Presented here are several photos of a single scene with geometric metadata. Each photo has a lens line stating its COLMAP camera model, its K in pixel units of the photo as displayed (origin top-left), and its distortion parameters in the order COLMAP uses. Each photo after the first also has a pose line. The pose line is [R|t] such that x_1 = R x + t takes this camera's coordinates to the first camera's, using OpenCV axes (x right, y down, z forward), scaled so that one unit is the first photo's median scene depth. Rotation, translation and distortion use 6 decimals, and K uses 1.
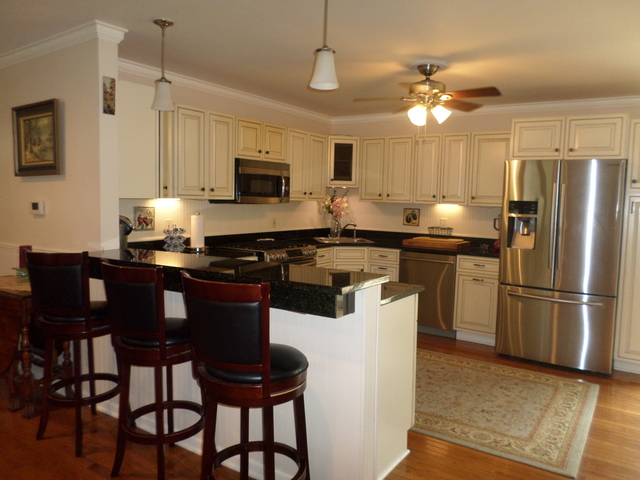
lens RADIAL K [[494.2, 0, 318.0], [0, 494.2, 236.7], [0, 0, 1]] dist [0.002164, 0.003595]
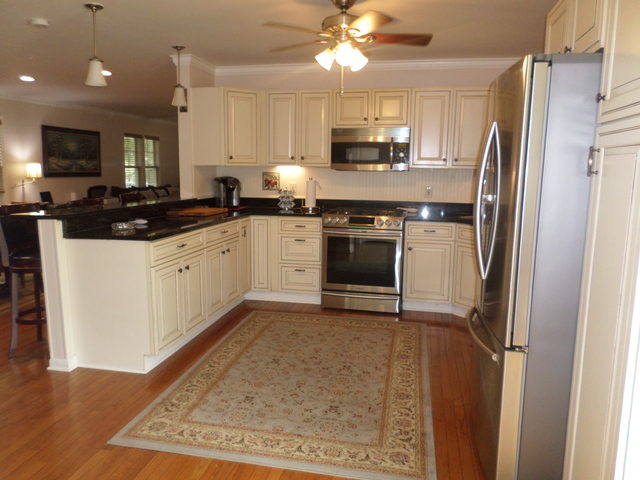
lens RADIAL K [[489.9, 0, 317.8], [0, 489.9, 237.1], [0, 0, 1]] dist [-0.000847, 0.001644]
pose [[0.380228, 0.112760, -0.917994, 0.850859], [-0.077350, 0.992940, 0.089928, -0.014596], [0.921653, 0.036814, 0.386265, 0.565660]]
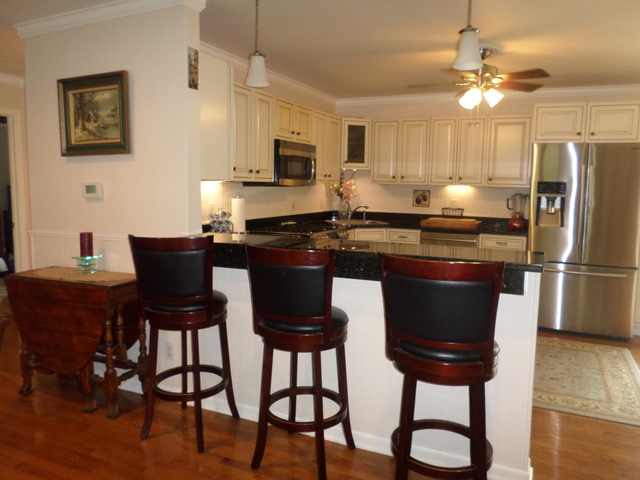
lens RADIAL K [[489.9, 0, 317.8], [0, 489.9, 237.1], [0, 0, 1]] dist [-0.000847, 0.001644]
pose [[0.988029, -0.021899, 0.152703, -0.236540], [0.016798, 0.999260, 0.034611, 0.001942], [-0.153348, -0.031632, 0.987666, 0.032347]]
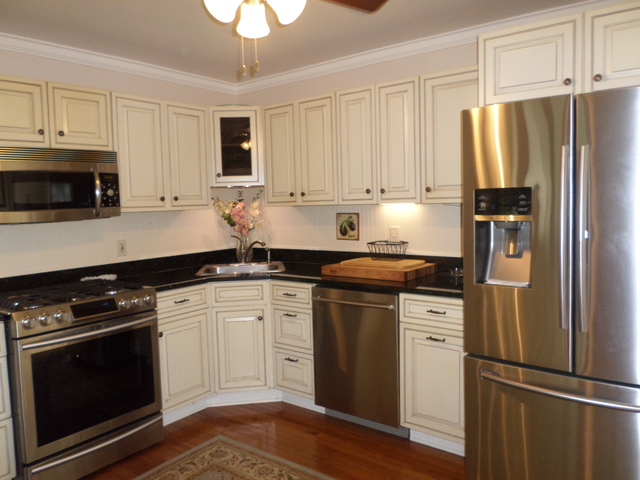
lens RADIAL K [[494.2, 0, 318.0], [0, 494.2, 236.7], [0, 0, 1]] dist [0.002164, 0.003595]
pose [[0.995720, -0.052497, -0.076062, 0.259313], [0.051781, 0.998594, -0.011363, -0.027910], [0.076552, 0.007376, 0.997038, 0.481590]]
